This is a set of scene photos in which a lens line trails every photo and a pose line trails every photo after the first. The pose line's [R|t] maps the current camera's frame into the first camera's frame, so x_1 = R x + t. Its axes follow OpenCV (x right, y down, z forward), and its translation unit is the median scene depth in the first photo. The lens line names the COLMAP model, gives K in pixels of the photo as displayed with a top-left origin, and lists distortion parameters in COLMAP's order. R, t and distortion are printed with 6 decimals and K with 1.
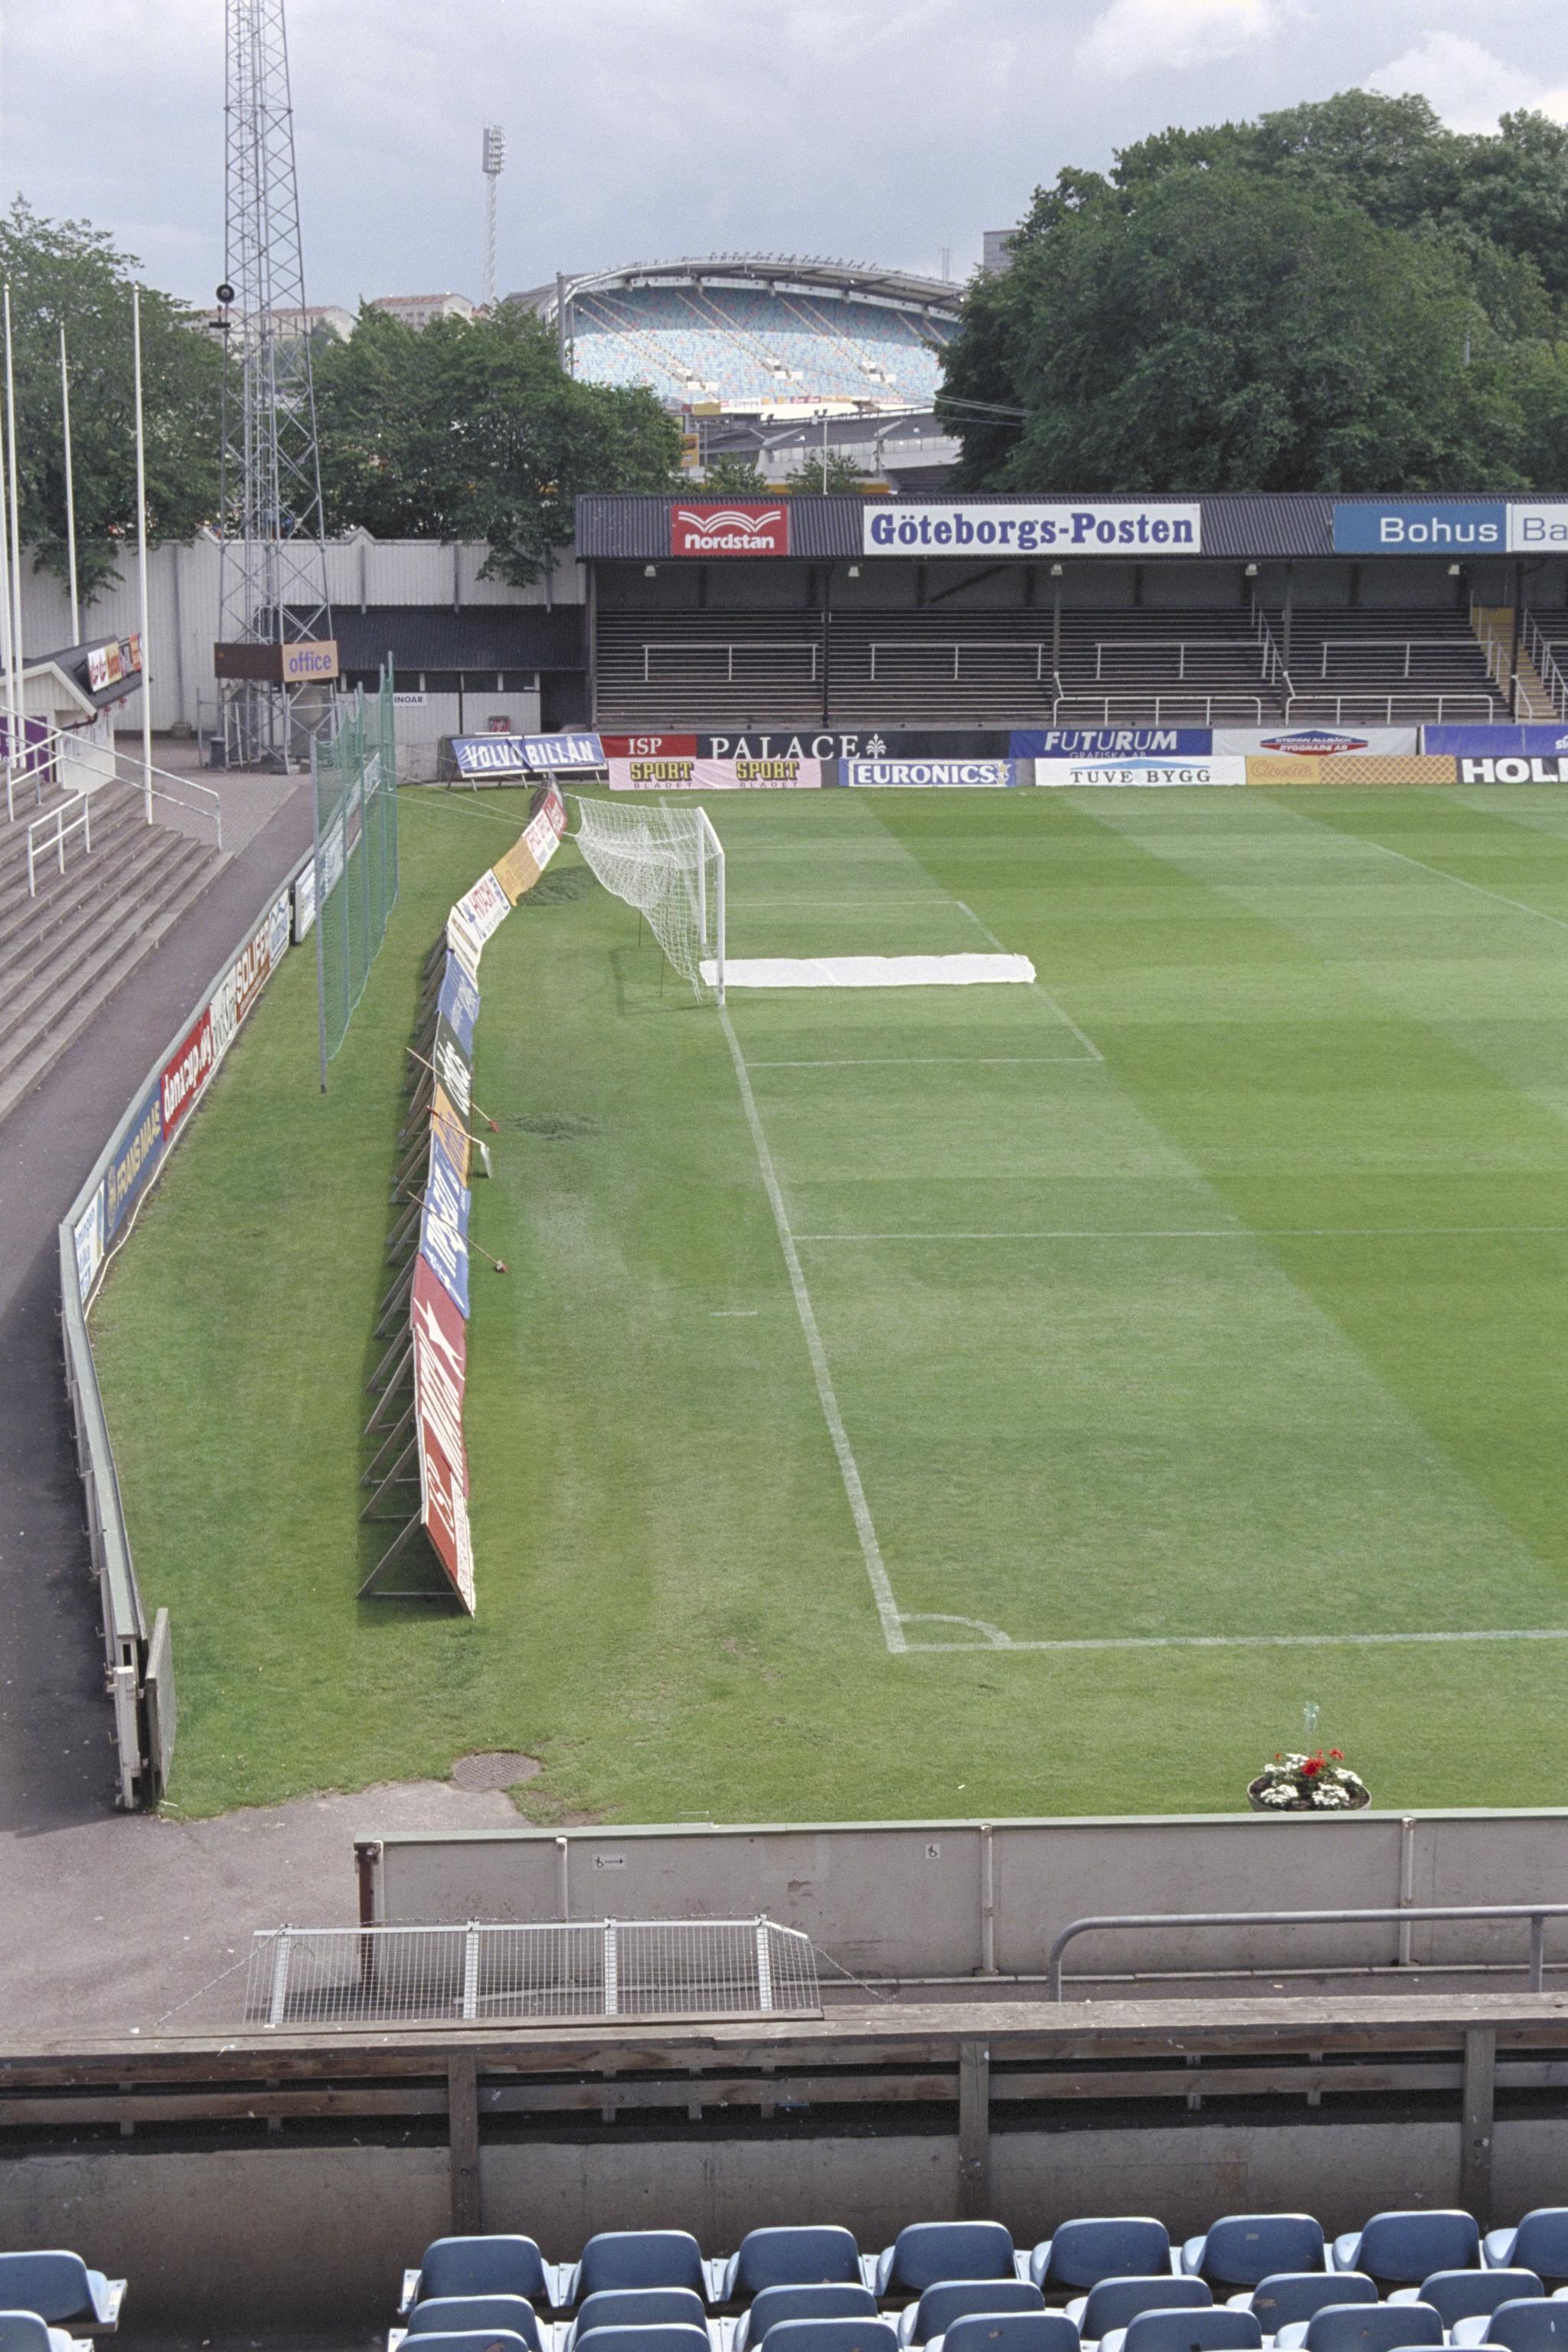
lens RADIAL K [[3208.0, 0, 787.4], [0, 3208.0, 1221.4], [0, 0, 1]] dist [0.006643, 0.125136]
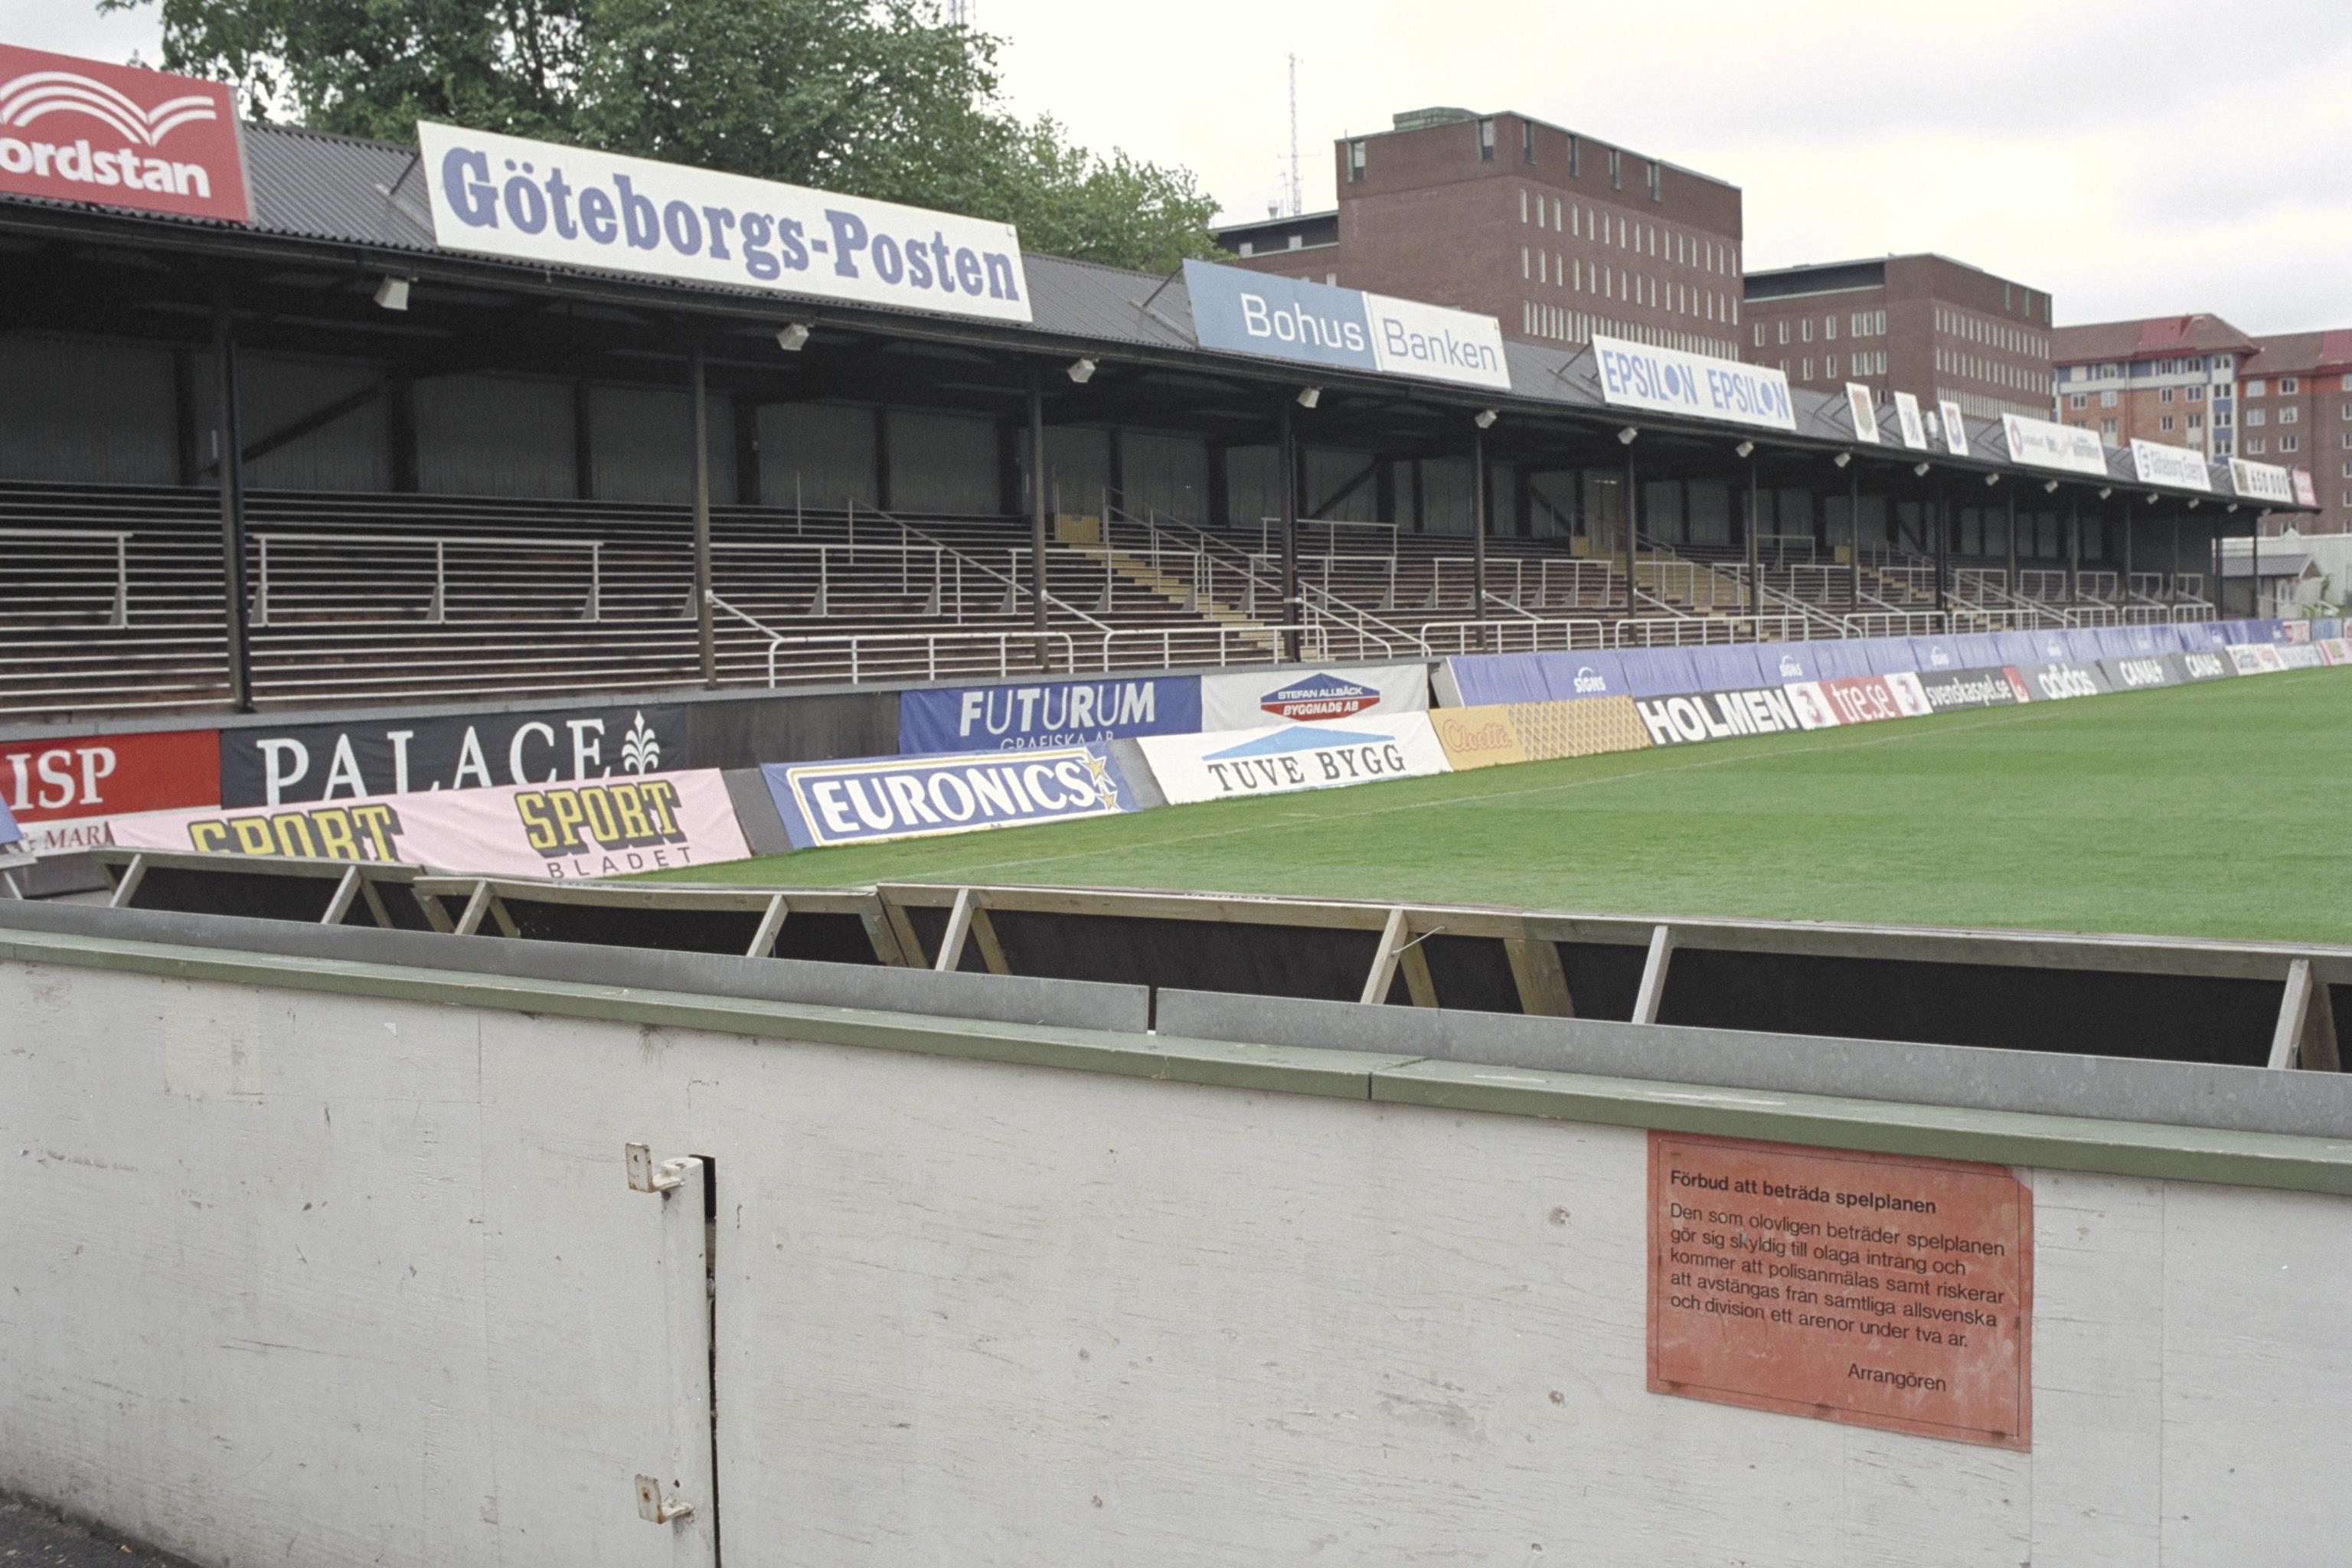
lens RADIAL K [[2415.9, 0, 1176.0], [0, 2415.9, 784.0], [0, 0, 1]] dist [-0.086531, 0.103330]
pose [[0.632521, -0.063036, 0.771974, -0.137918], [0.202378, 0.975510, -0.086164, -0.109150], [-0.747637, 0.210731, 0.629787, 0.788101]]
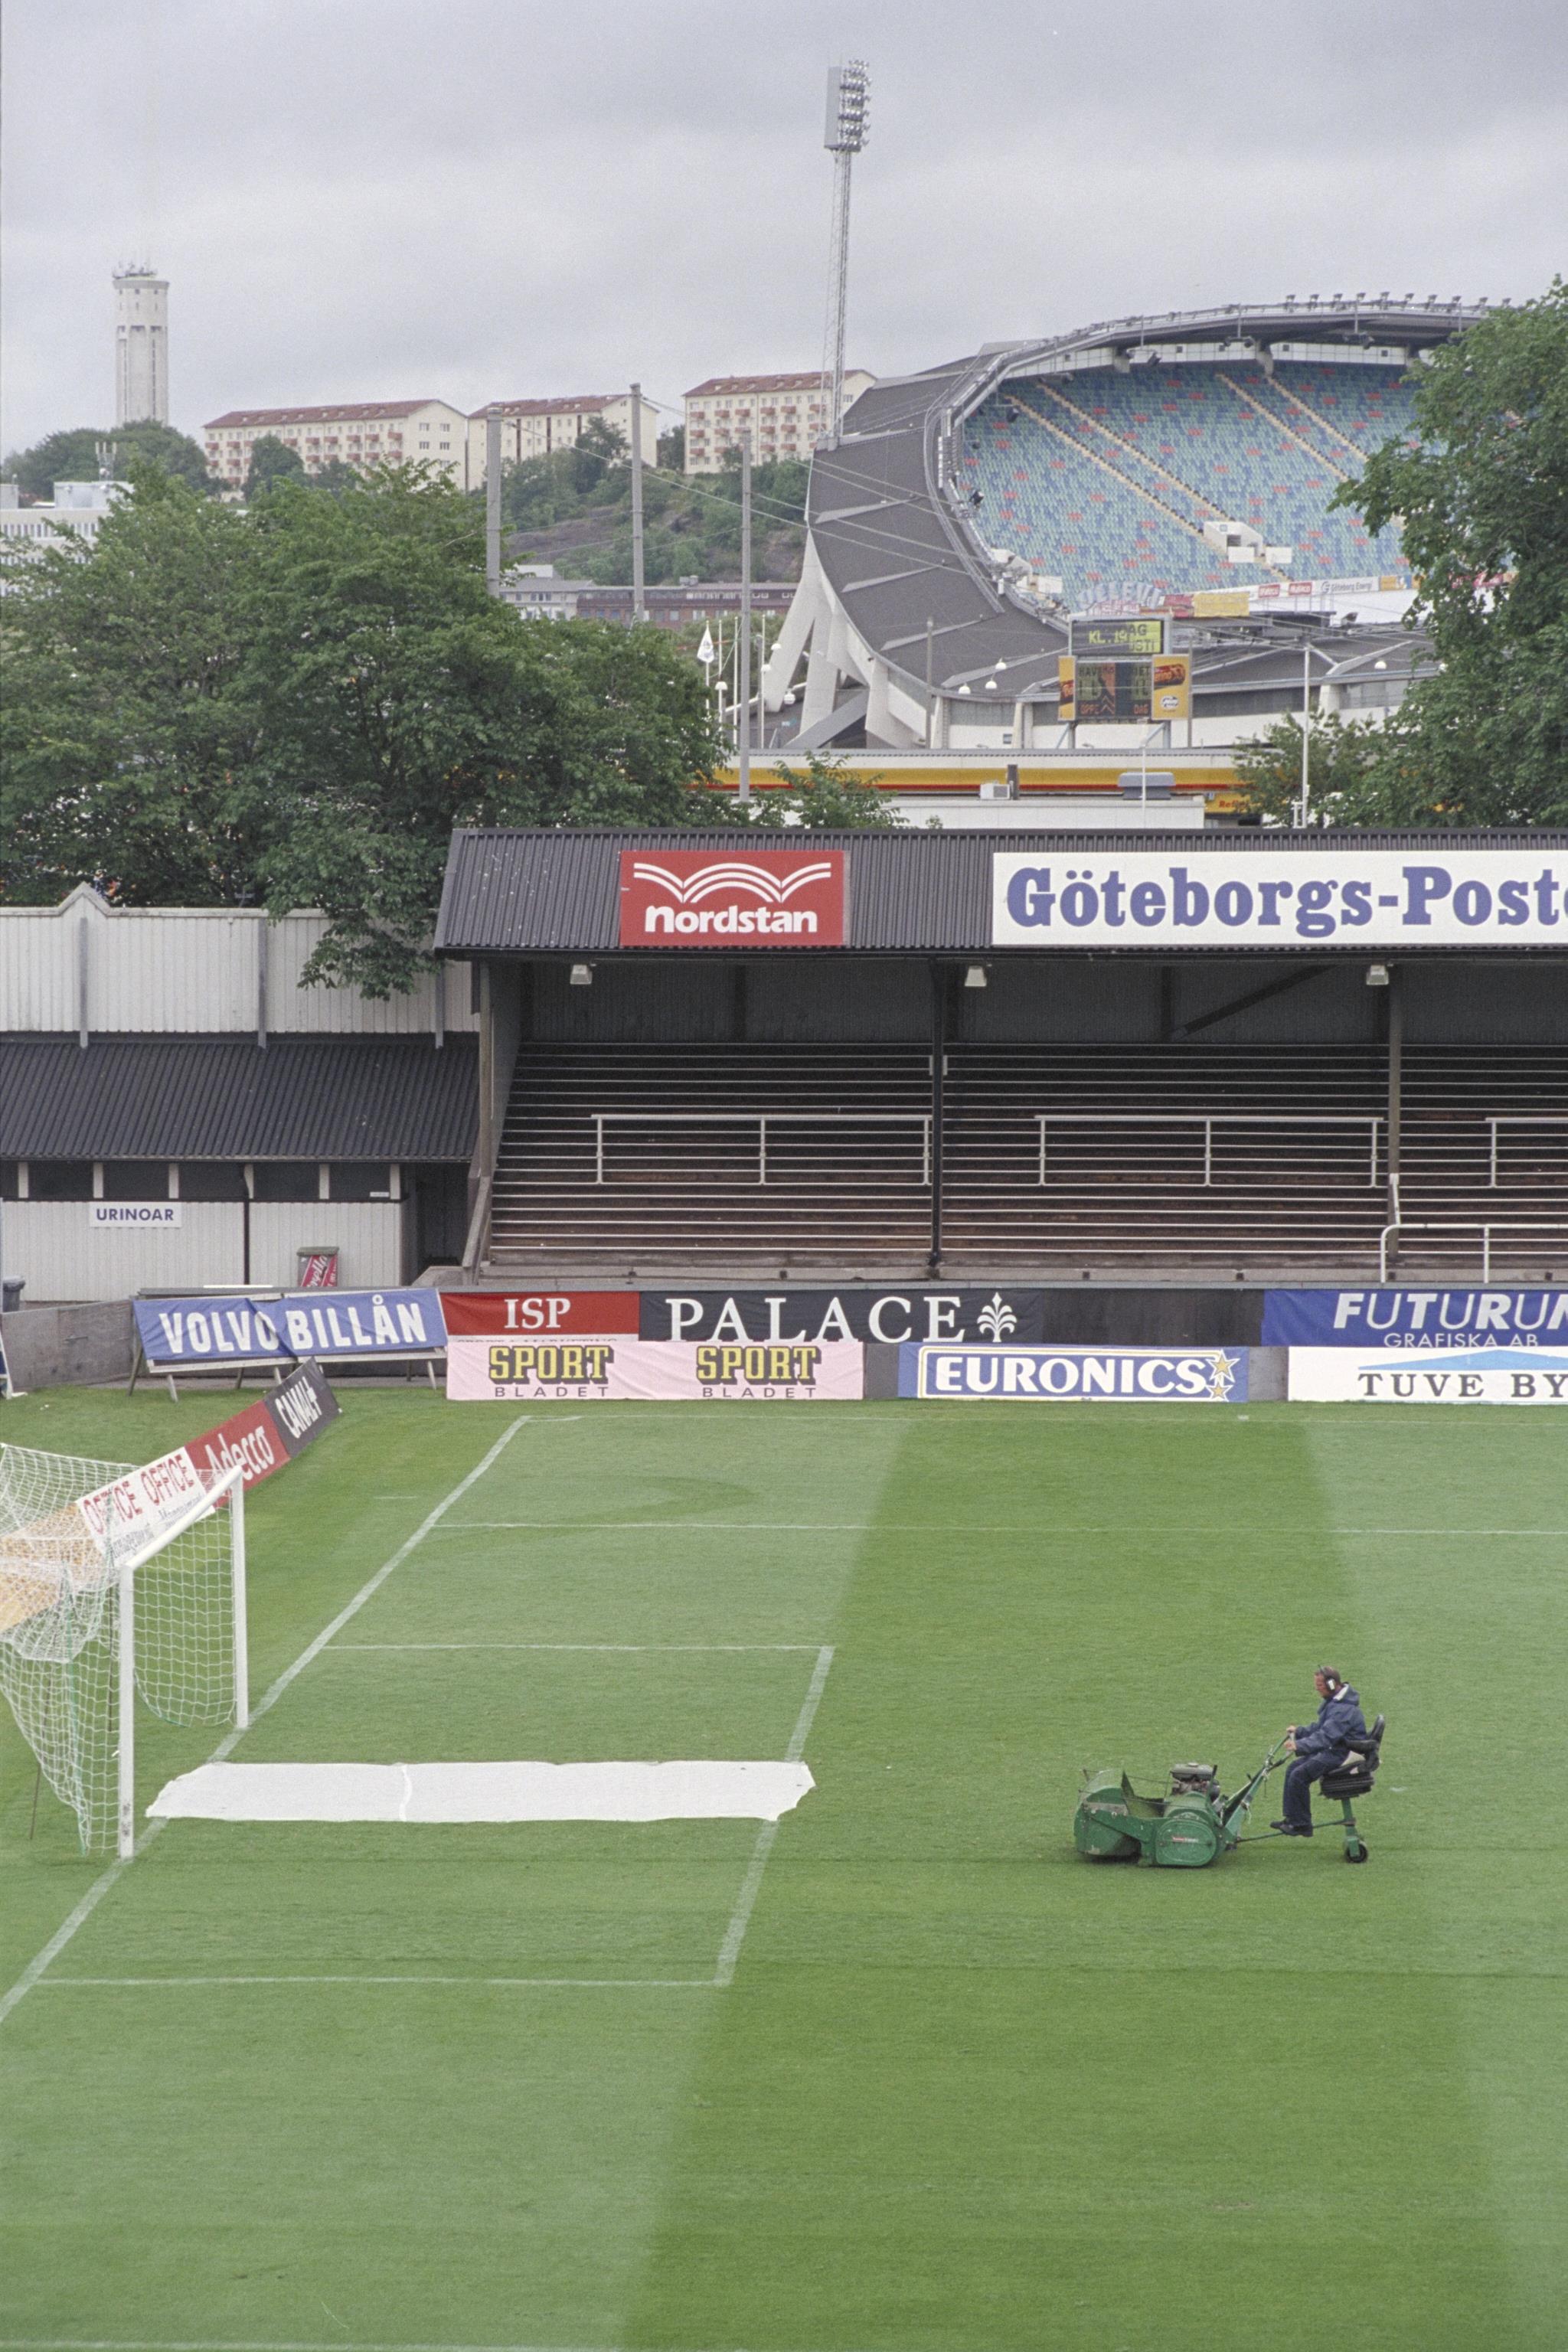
lens RADIAL K [[6579.5, 0, 781.4], [0, 6579.5, 1180.7], [0, 0, 1]] dist [0.257795, 0.955000]
pose [[0.993077, 0.008222, -0.117177, 0.115072], [-0.026511, 0.987497, -0.155391, -0.006661], [0.114434, 0.157422, 0.980879, -0.028629]]
